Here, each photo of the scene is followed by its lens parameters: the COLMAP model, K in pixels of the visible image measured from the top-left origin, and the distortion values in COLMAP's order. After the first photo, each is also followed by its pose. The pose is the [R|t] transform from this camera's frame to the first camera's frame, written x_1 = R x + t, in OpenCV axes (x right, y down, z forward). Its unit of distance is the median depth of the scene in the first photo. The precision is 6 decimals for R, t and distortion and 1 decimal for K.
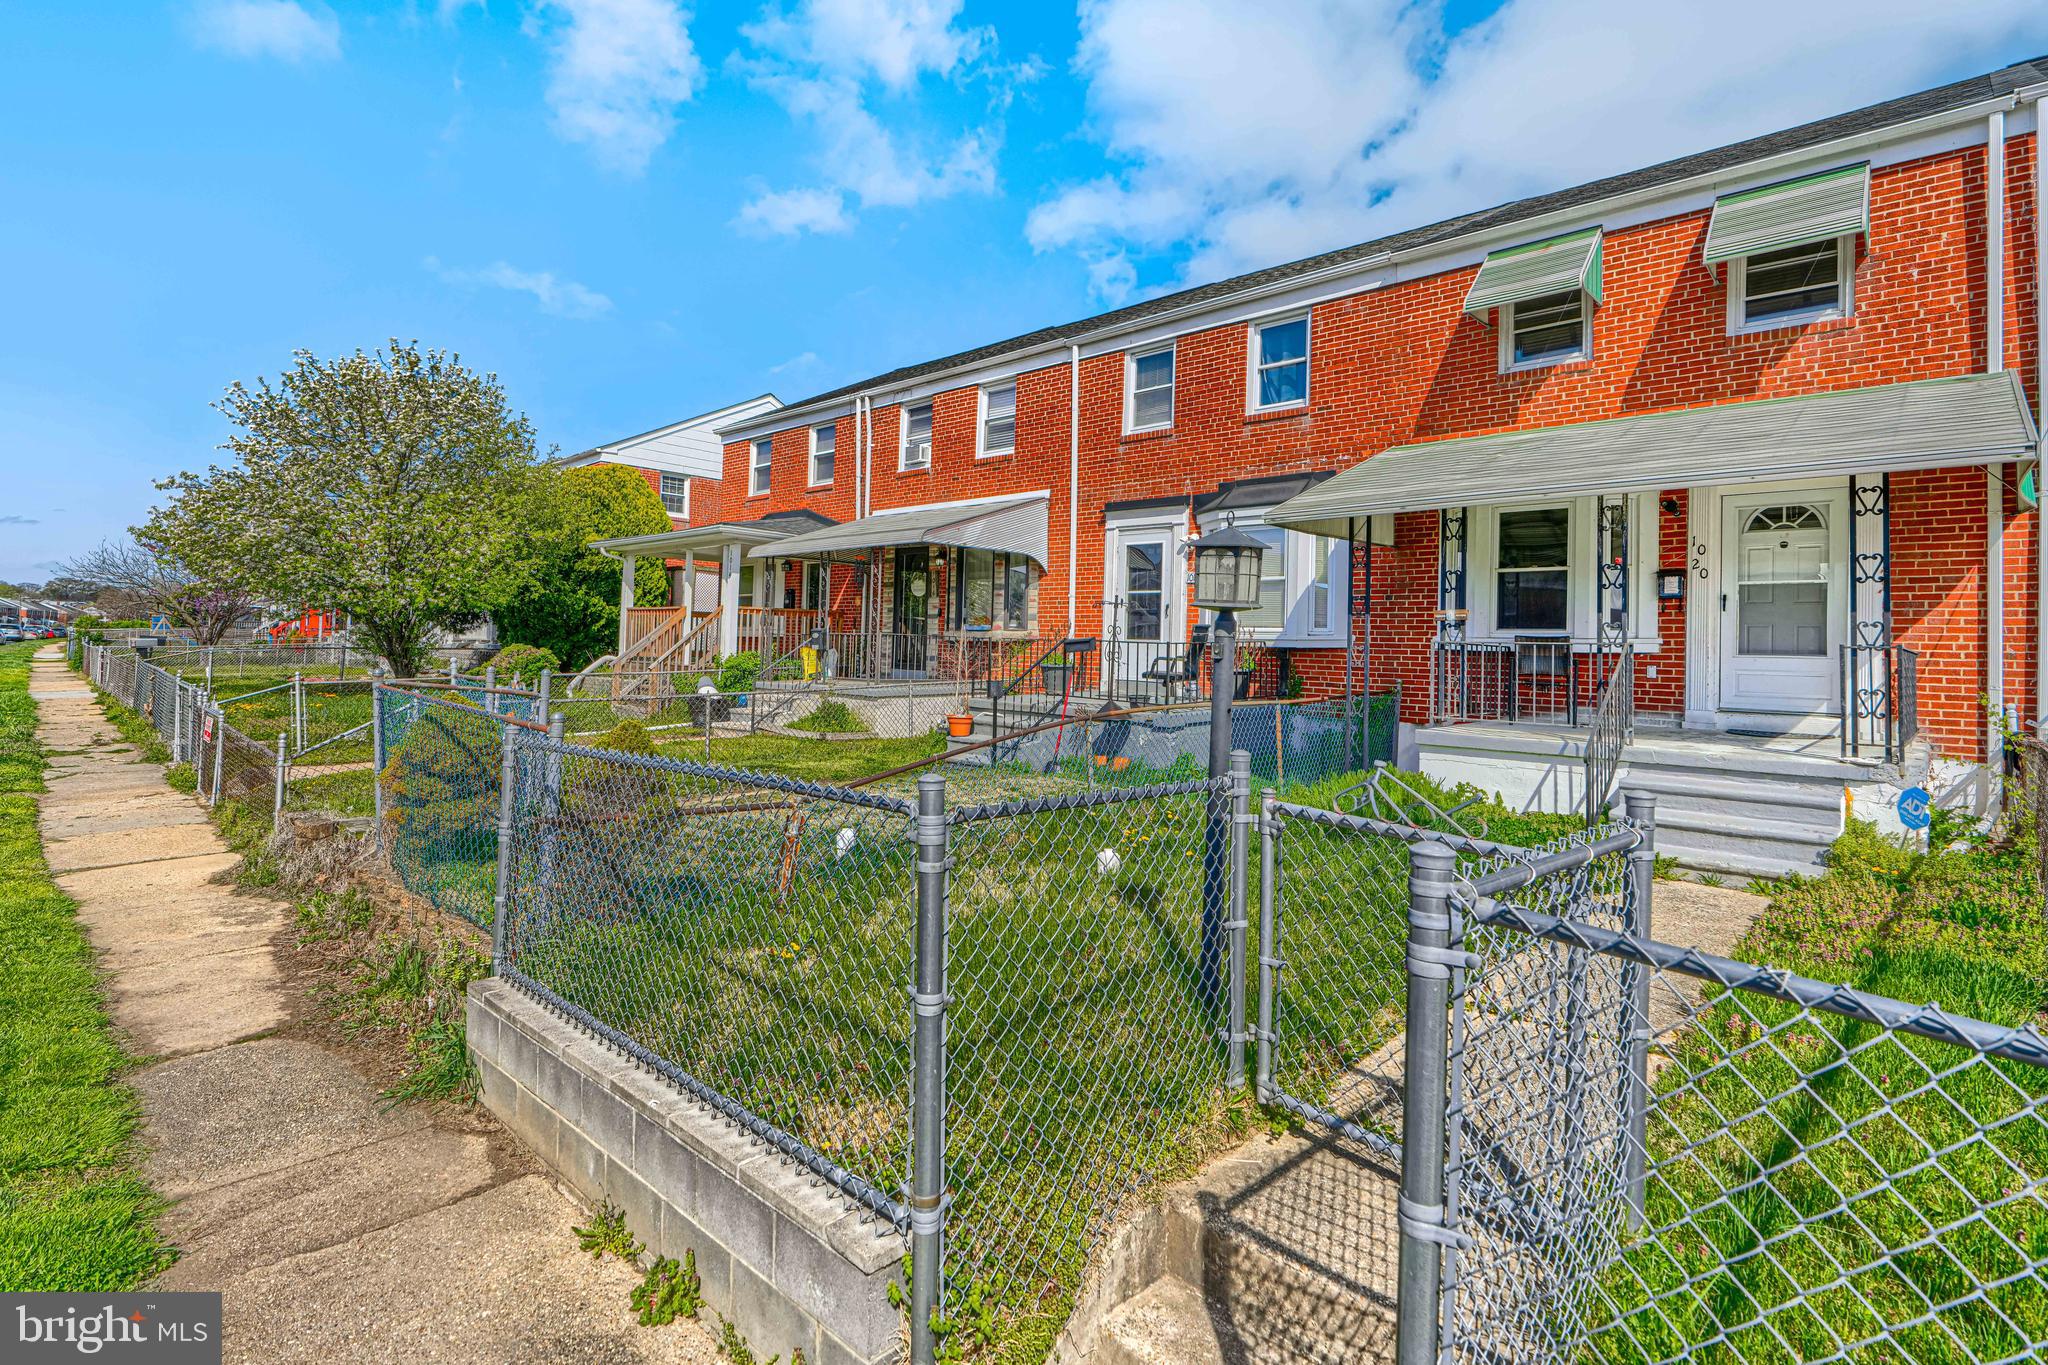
lens RADIAL K [[964.1, 0, 1017.6], [0, 964.1, 628.0], [0, 0, 1]] dist [0.000279, -0.000453]
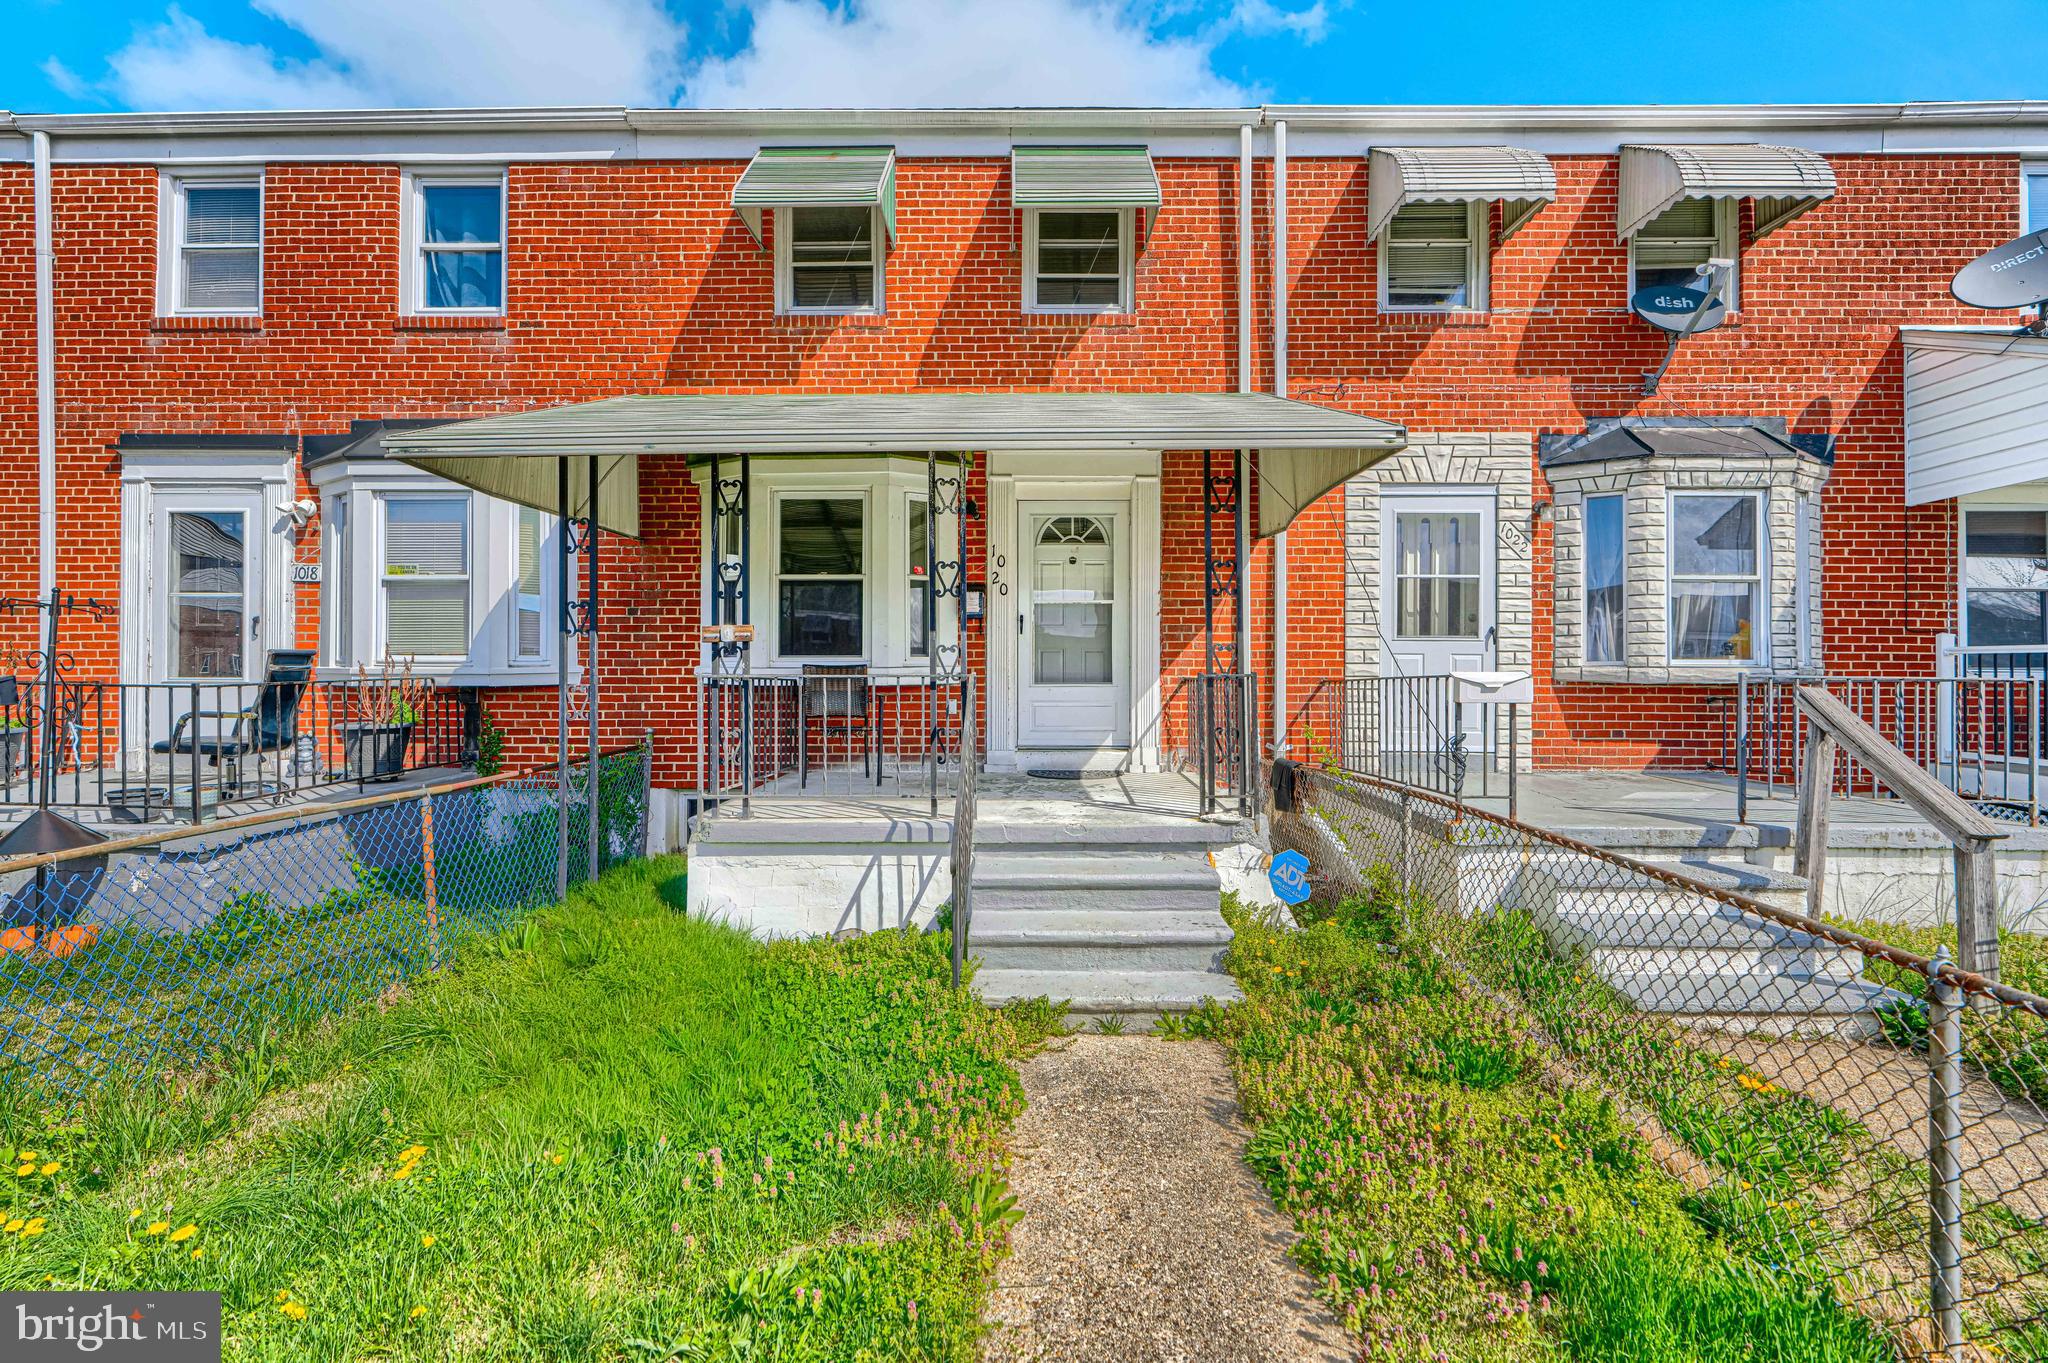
lens RADIAL K [[934.0, 0, 1006.8], [0, 934.0, 681.8], [0, 0, 1]] dist [0.000598, -0.000014]
pose [[0.738051, -0.022275, 0.674377, 0.131604], [0.004425, 0.999593, 0.028175, 0.001329], [-0.674730, -0.017811, 0.737850, 0.326618]]
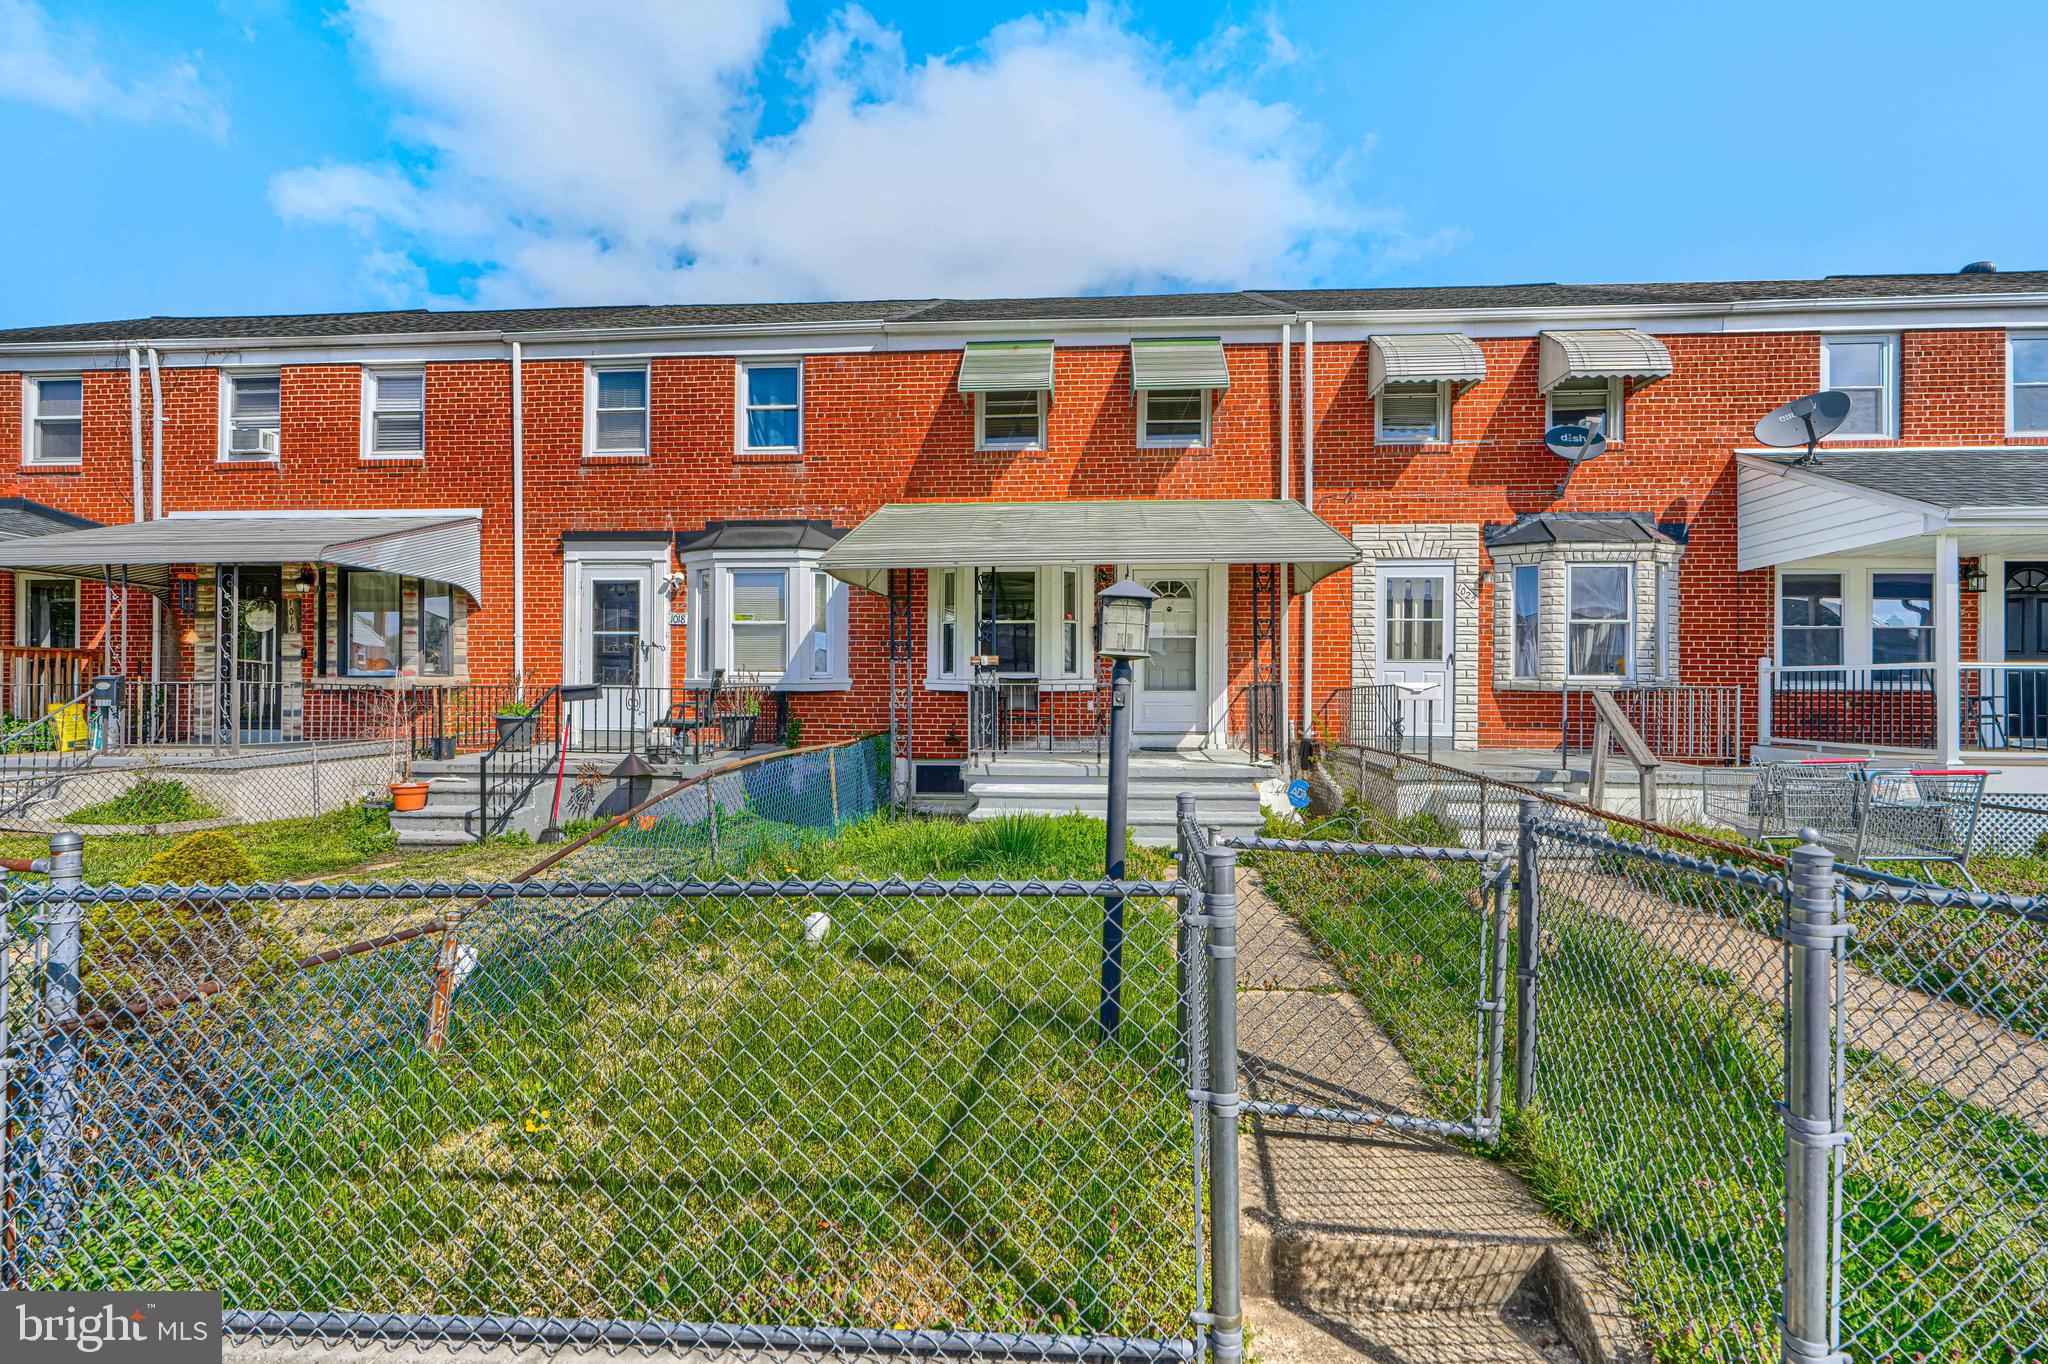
lens RADIAL K [[930.9, 0, 1020.2], [0, 930.9, 695.9], [0, 0, 1]] dist [0.000686, -0.000459]
pose [[0.776105, -0.020989, 0.630254, -0.160269], [0.003608, 0.999577, 0.028845, -0.002516], [-0.630593, -0.020113, 0.775853, 0.094310]]
